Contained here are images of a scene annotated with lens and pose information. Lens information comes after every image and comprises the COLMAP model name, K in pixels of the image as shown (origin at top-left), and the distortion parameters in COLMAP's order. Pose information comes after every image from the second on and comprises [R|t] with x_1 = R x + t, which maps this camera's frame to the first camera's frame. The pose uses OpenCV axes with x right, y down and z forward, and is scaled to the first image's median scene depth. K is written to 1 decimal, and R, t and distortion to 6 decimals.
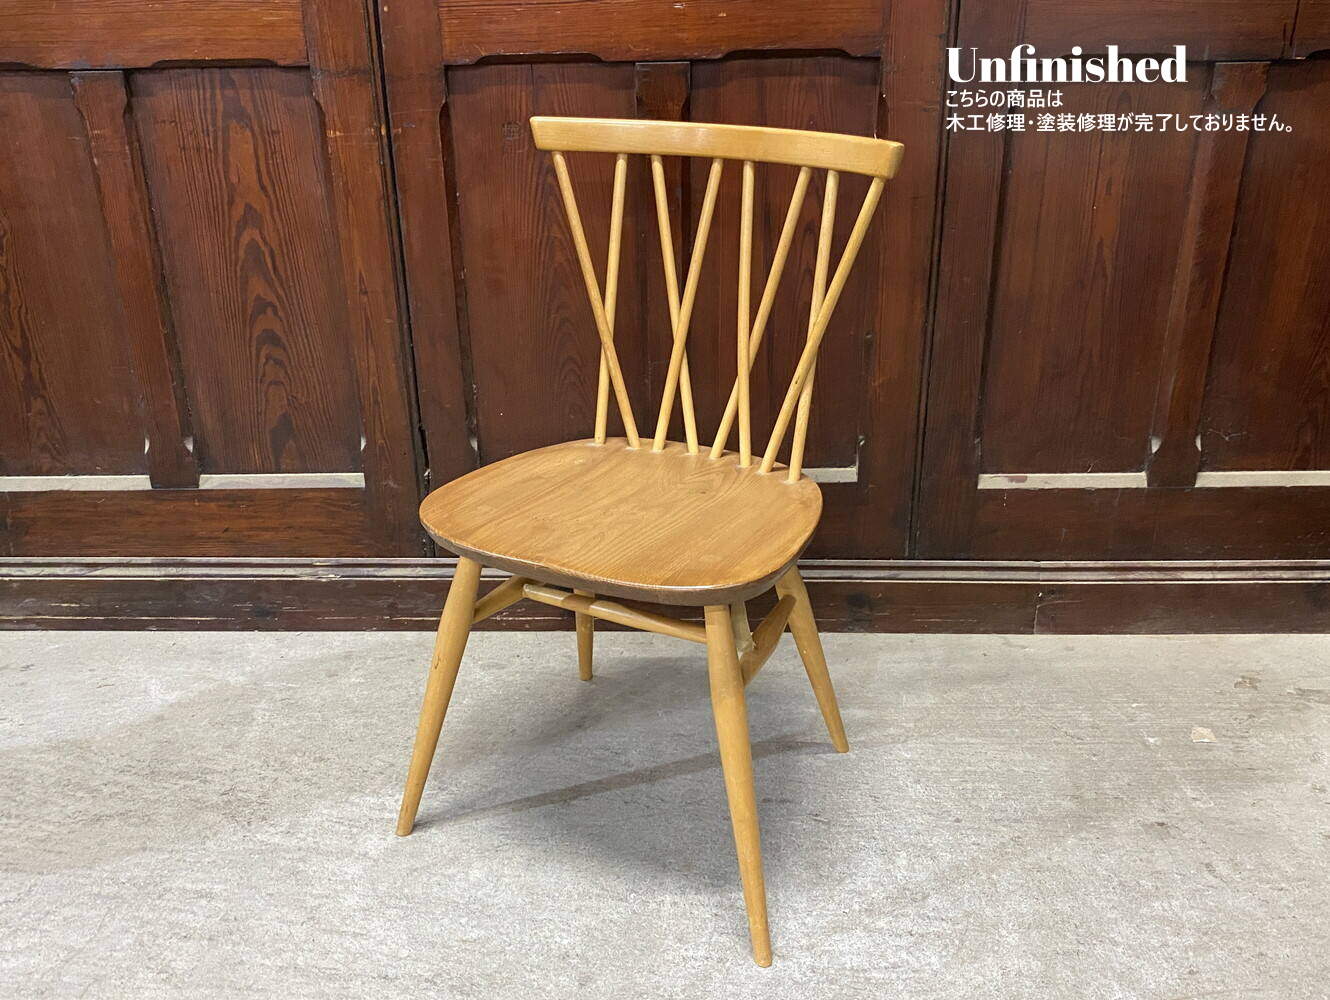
lens RADIAL K [[1206.4, 0, 665.0], [0, 1206.4, 500.0], [0, 0, 1]] dist [-0.016100, 0.013904]
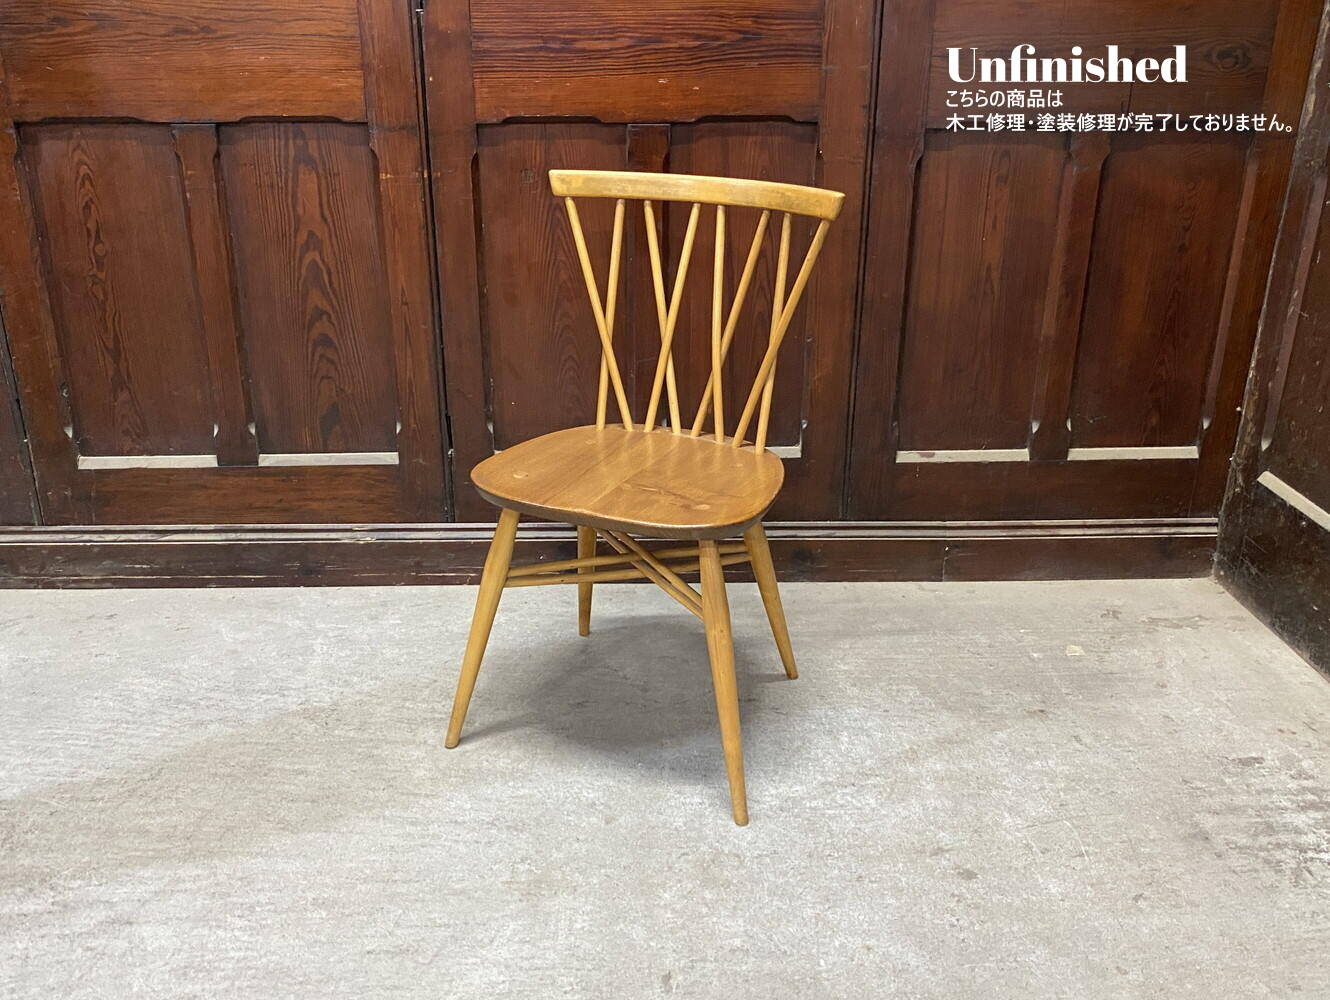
lens RADIAL K [[1202.0, 0, 660.2], [0, 1202.0, 482.2], [0, 0, 1]] dist [0.035352, -0.111900]
pose [[0.997870, -0.005651, 0.064992, -0.072531], [0.008162, 0.999228, -0.038435, 0.062751], [-0.064725, 0.038884, 0.997145, -0.250371]]
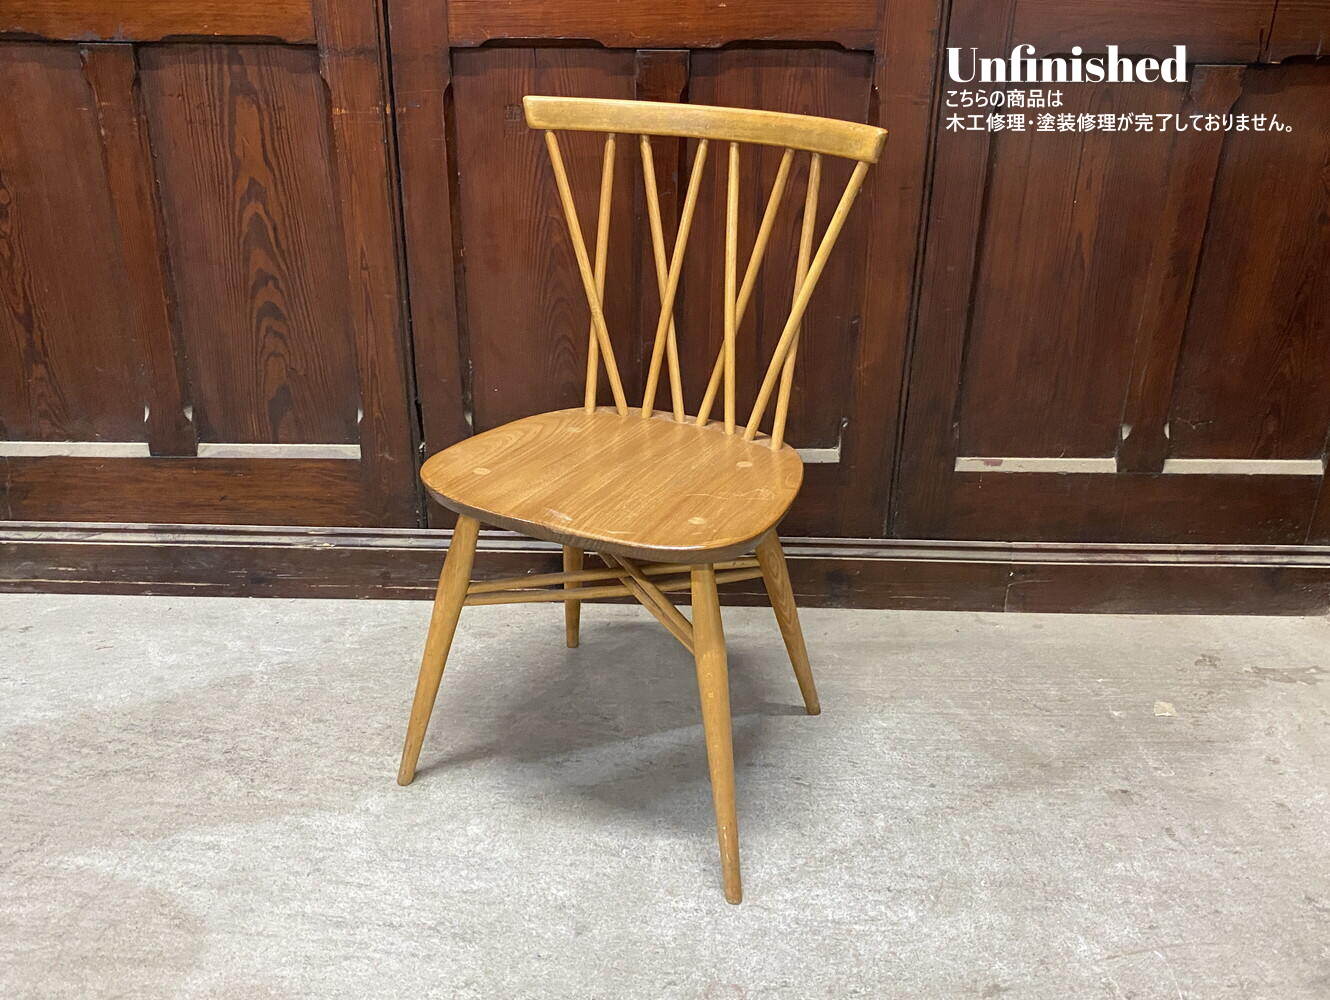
lens RADIAL K [[1205.8, 0, 654.1], [0, 1205.8, 507.7], [0, 0, 1]] dist [-0.003021, -0.012428]
pose [[0.999539, 0.017649, 0.024701, -0.027016], [-0.018172, 0.999612, 0.021101, 0.005596], [-0.024319, -0.021540, 0.999472, -0.035542]]
